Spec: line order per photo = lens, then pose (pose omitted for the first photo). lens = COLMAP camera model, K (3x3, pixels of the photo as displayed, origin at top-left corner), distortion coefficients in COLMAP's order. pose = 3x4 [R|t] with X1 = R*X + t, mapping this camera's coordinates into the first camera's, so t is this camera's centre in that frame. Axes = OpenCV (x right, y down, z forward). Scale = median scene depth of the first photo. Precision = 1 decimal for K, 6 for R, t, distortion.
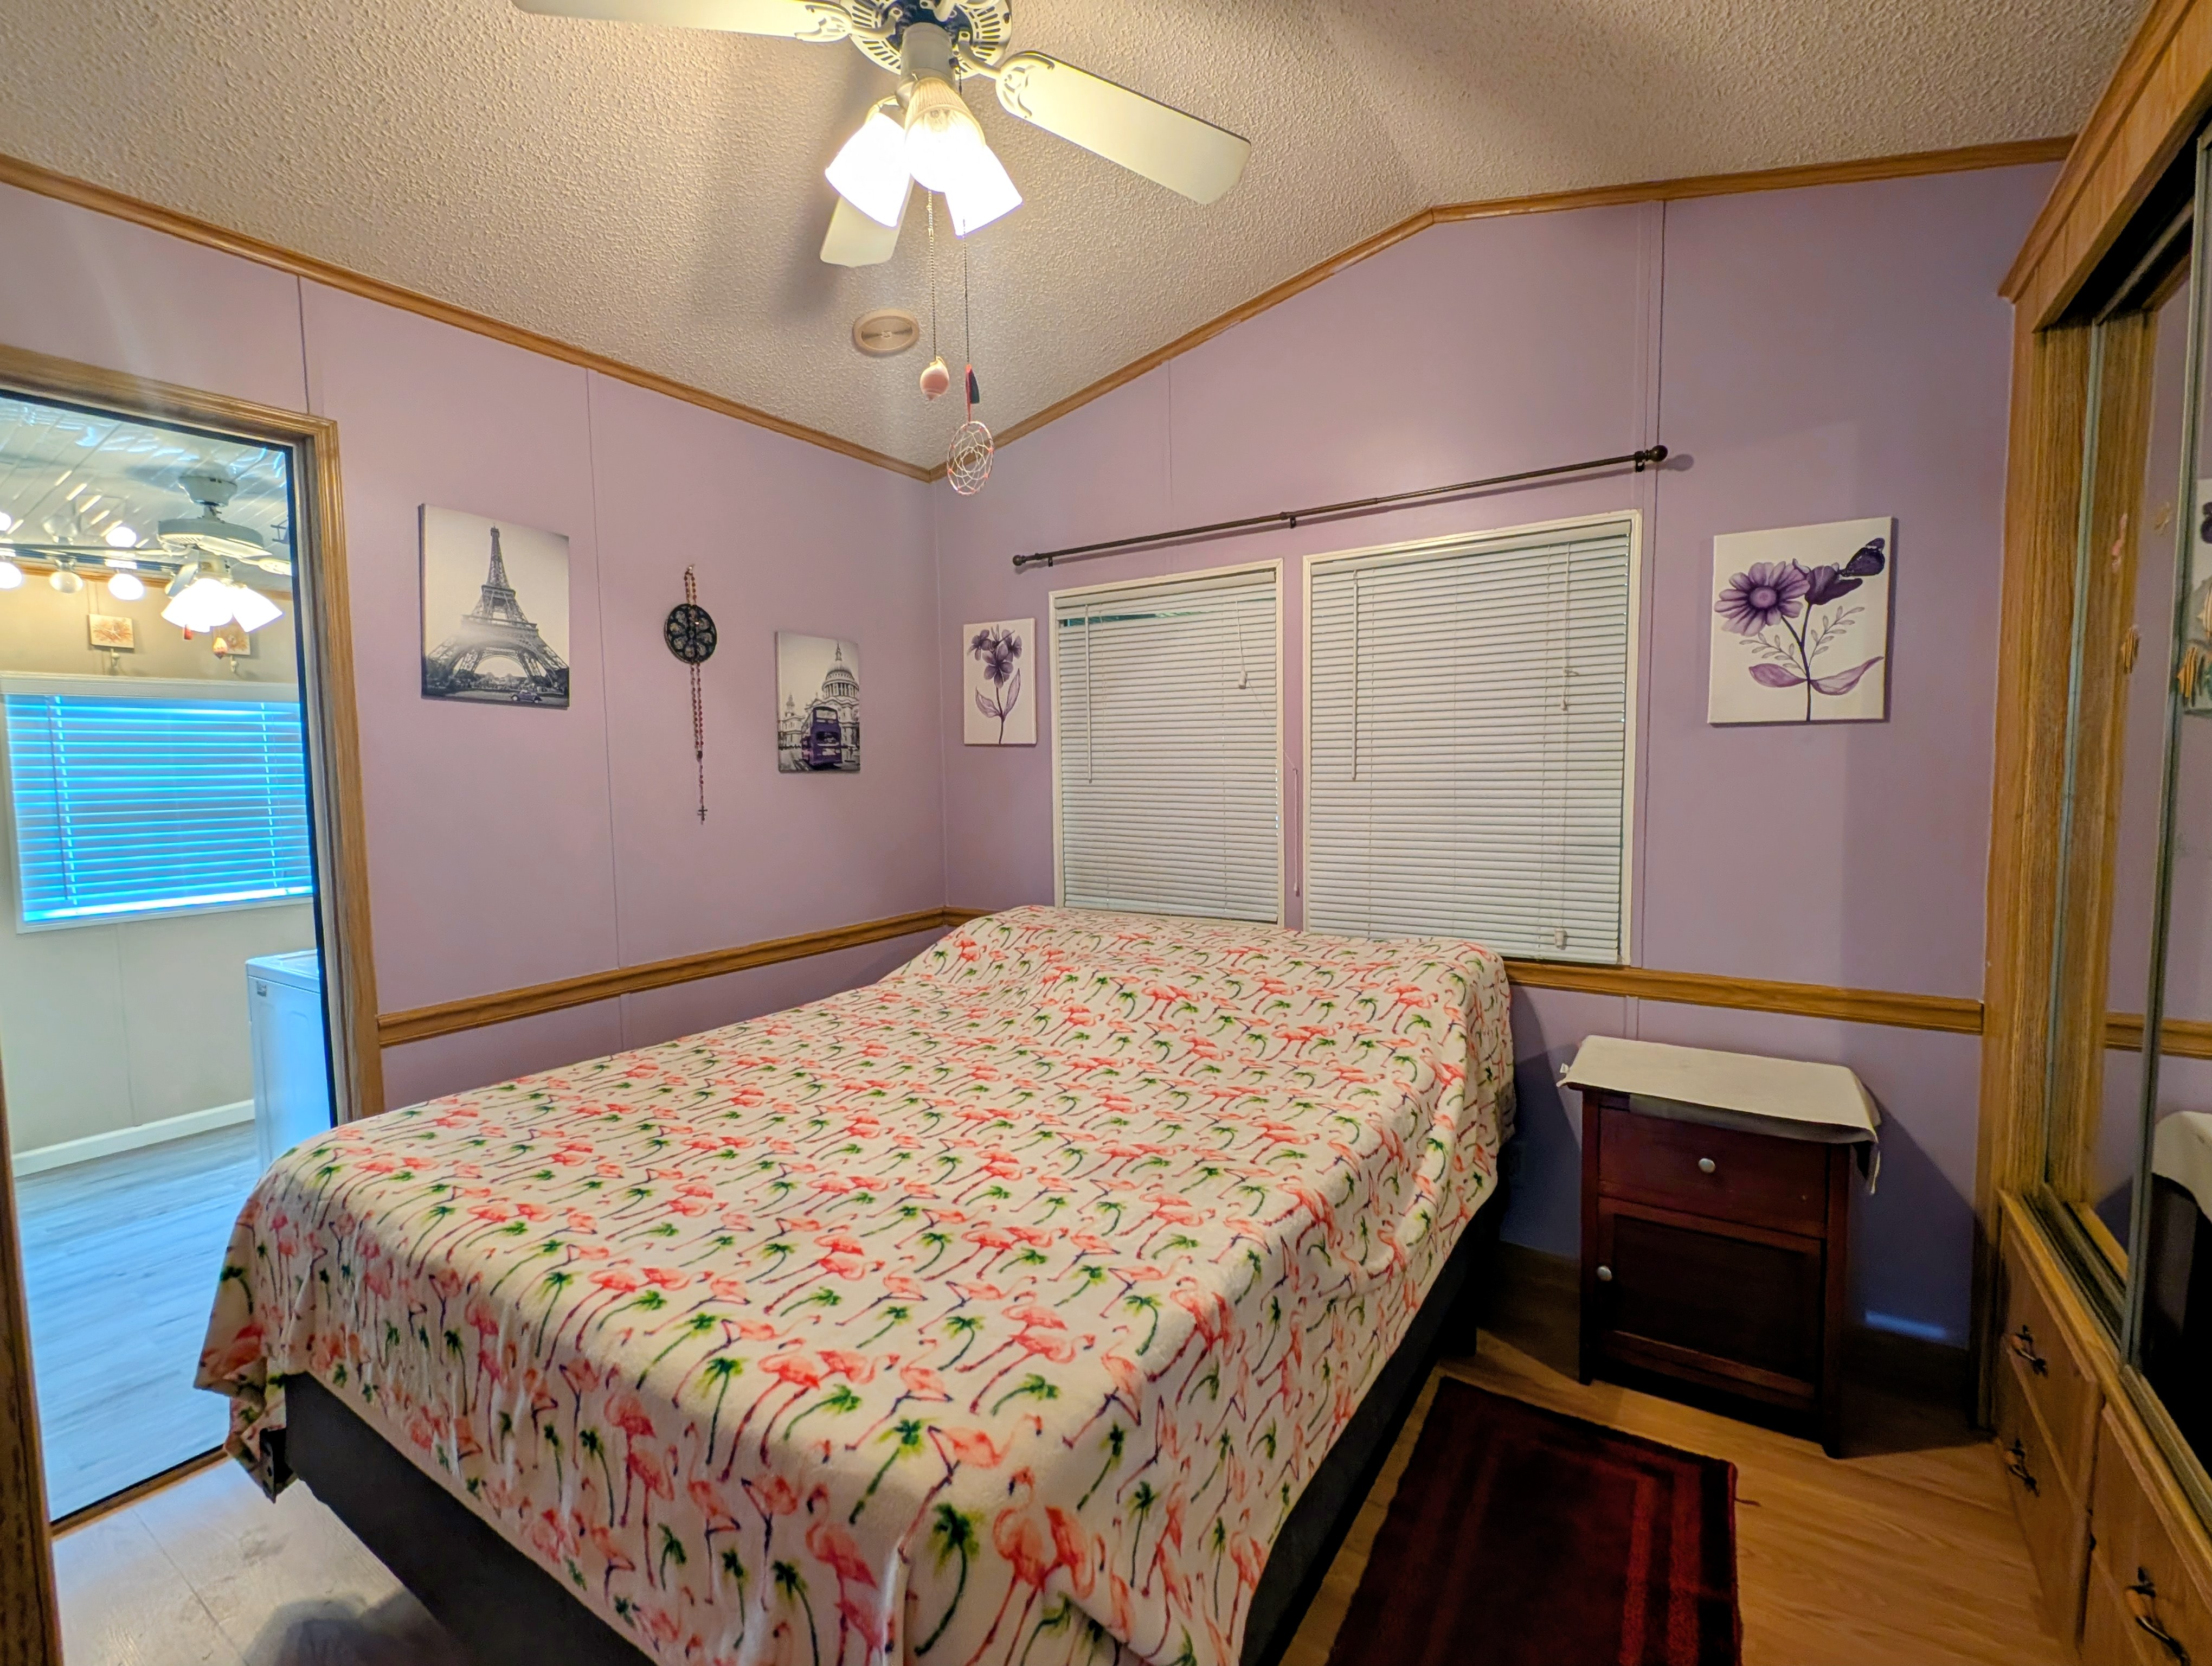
lens RADIAL K [[968.8, 0, 1106.0], [0, 968.8, 833.0], [0, 0, 1]] dist [0.003273, -0.007134]
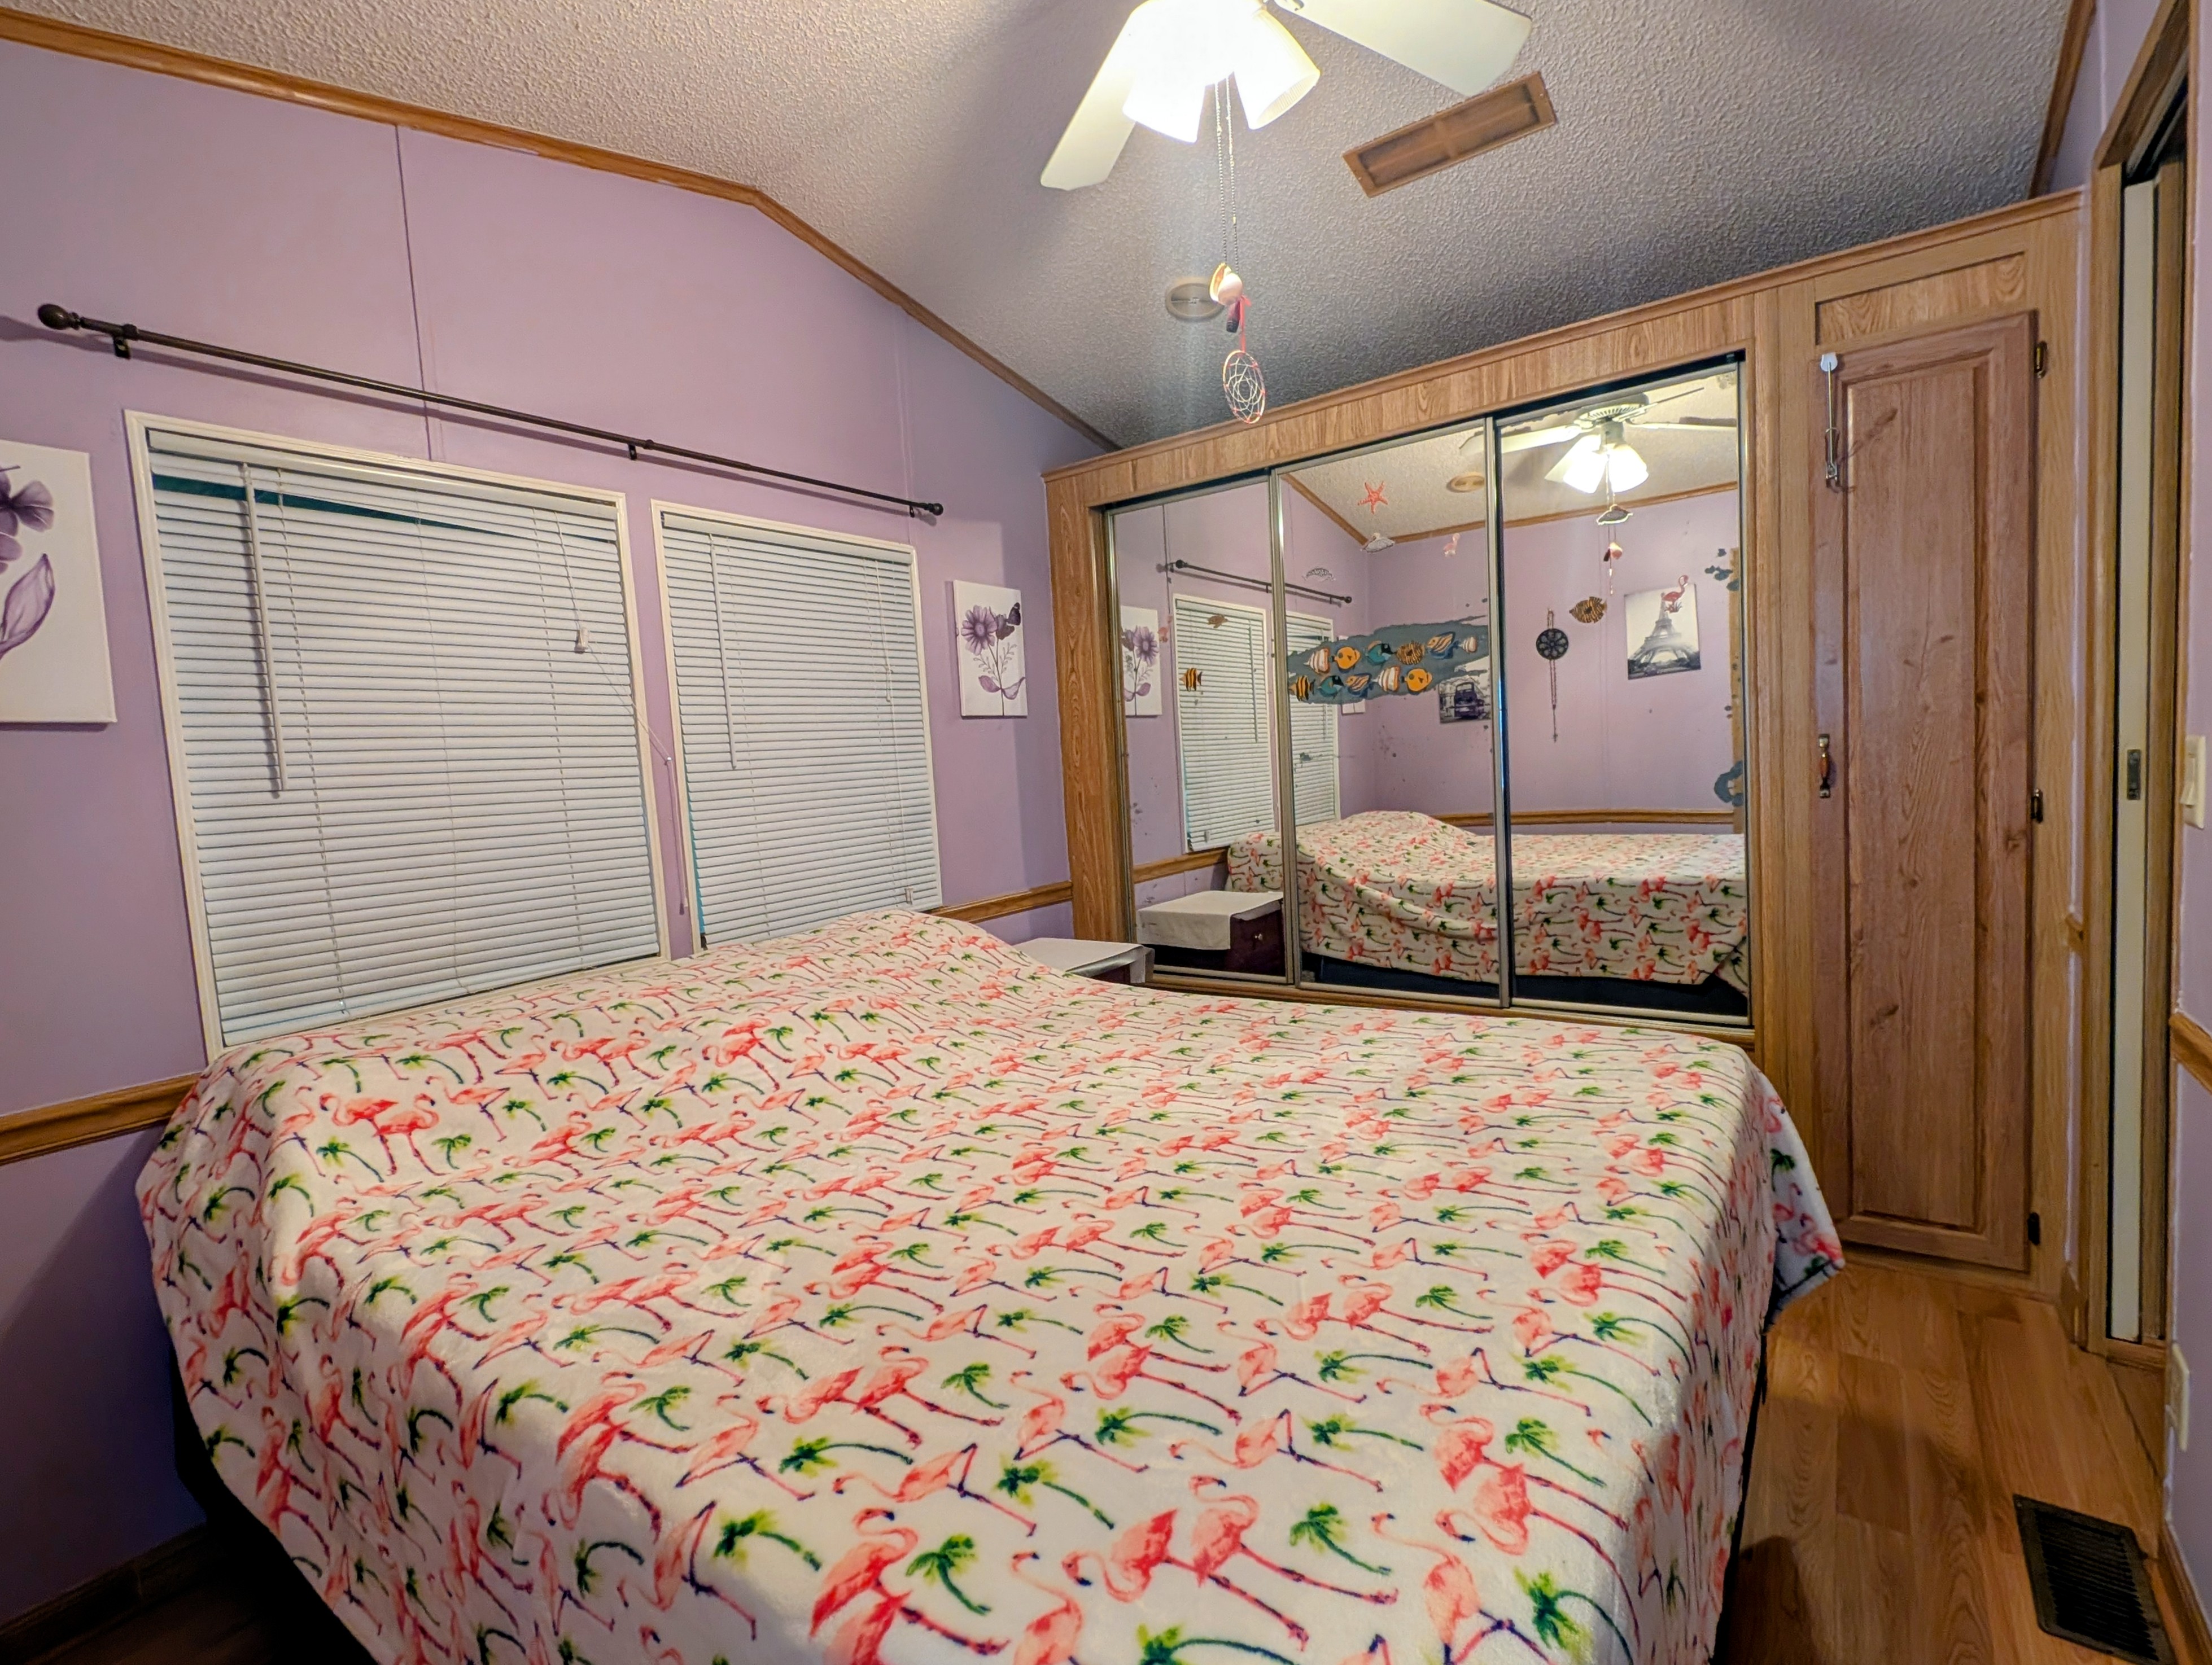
lens RADIAL K [[1004.2, 0, 1106.0], [0, 1004.2, 832.5], [0, 0, 1]] dist [0.001654, -0.000227]
pose [[0.053048, -0.065425, 0.996446, -0.838476], [0.130973, 0.989687, 0.058008, -0.006938], [-0.989966, 0.127431, 0.061070, 0.782636]]
